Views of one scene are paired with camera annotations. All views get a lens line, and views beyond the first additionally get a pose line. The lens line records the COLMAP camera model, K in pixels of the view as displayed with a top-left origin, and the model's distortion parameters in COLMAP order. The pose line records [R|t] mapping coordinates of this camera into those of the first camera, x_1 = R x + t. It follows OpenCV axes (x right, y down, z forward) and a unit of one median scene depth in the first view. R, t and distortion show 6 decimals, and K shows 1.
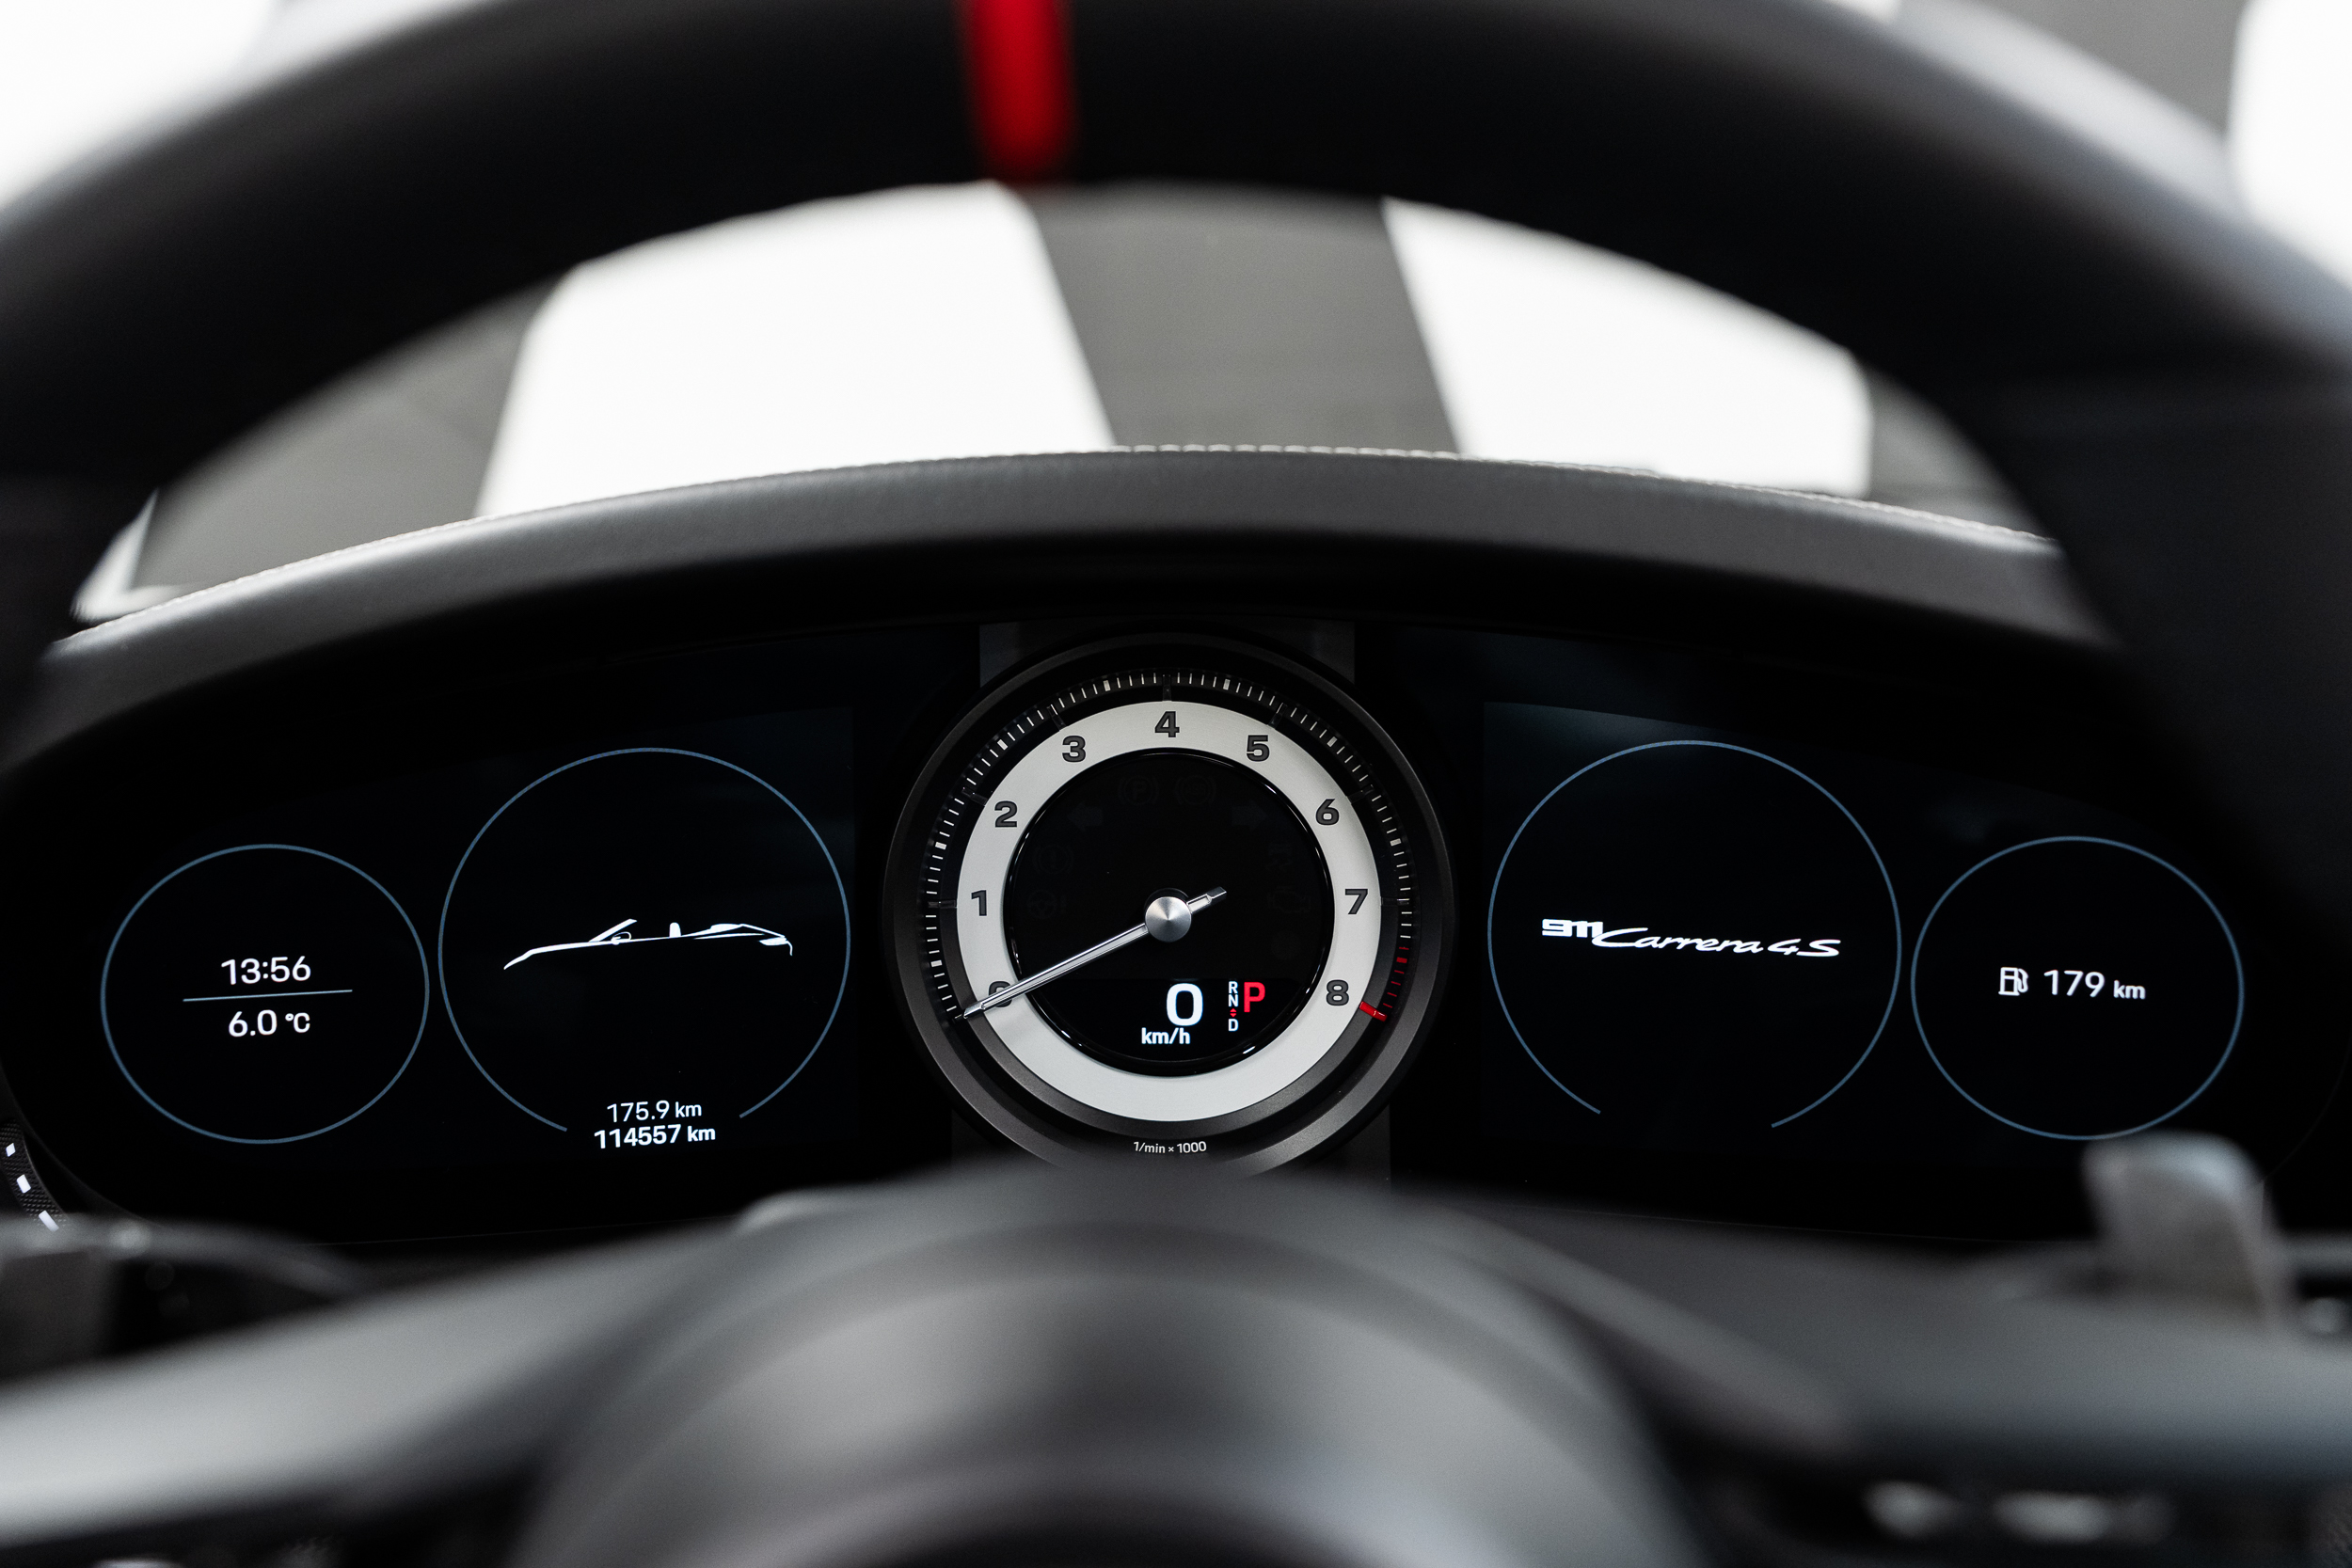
lens RADIAL K [[2066.0, 0, 1176.0], [0, 2066.0, 784.0], [0, 0, 1]] dist [-0.010390, -0.006014]
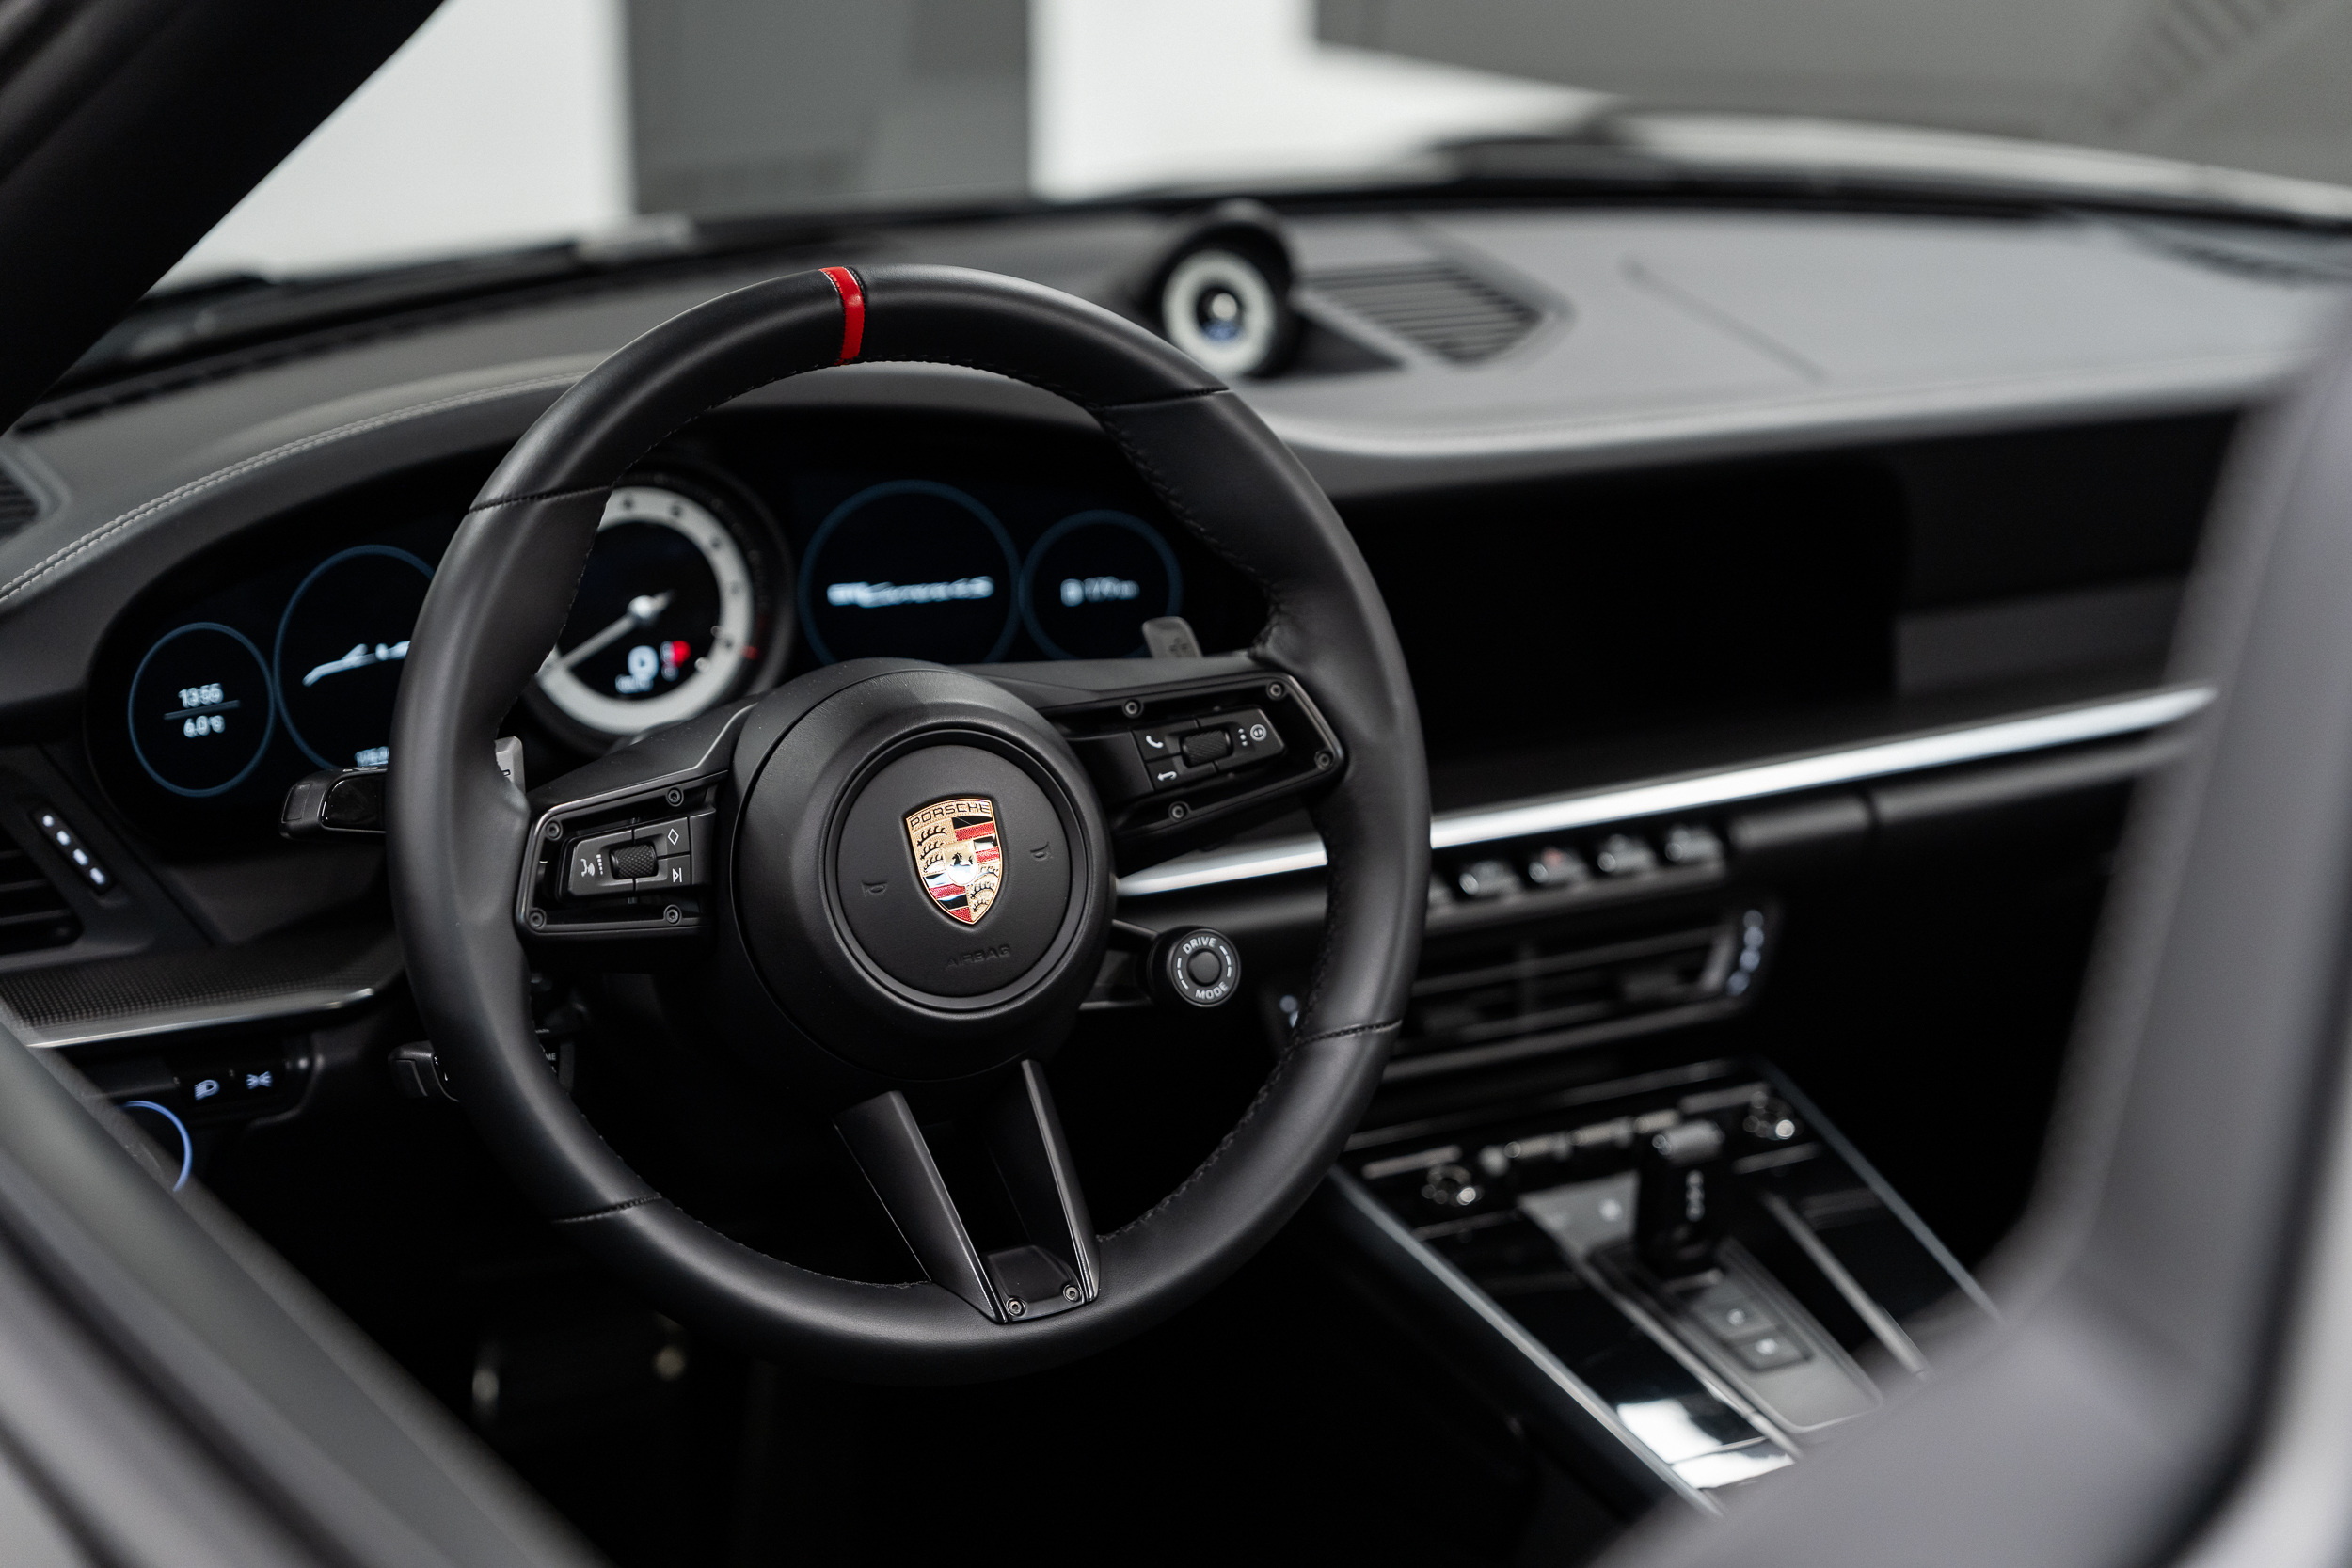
lens RADIAL K [[4561.4, 0, 1176.0], [0, 4561.4, 784.0], [0, 0, 1]] dist [0.011759, -0.244636]
pose [[0.875302, -0.130904, 0.465522, -1.451940], [0.094921, 0.990446, 0.100036, -0.138631], [-0.474169, -0.043373, 0.879365, -2.685871]]
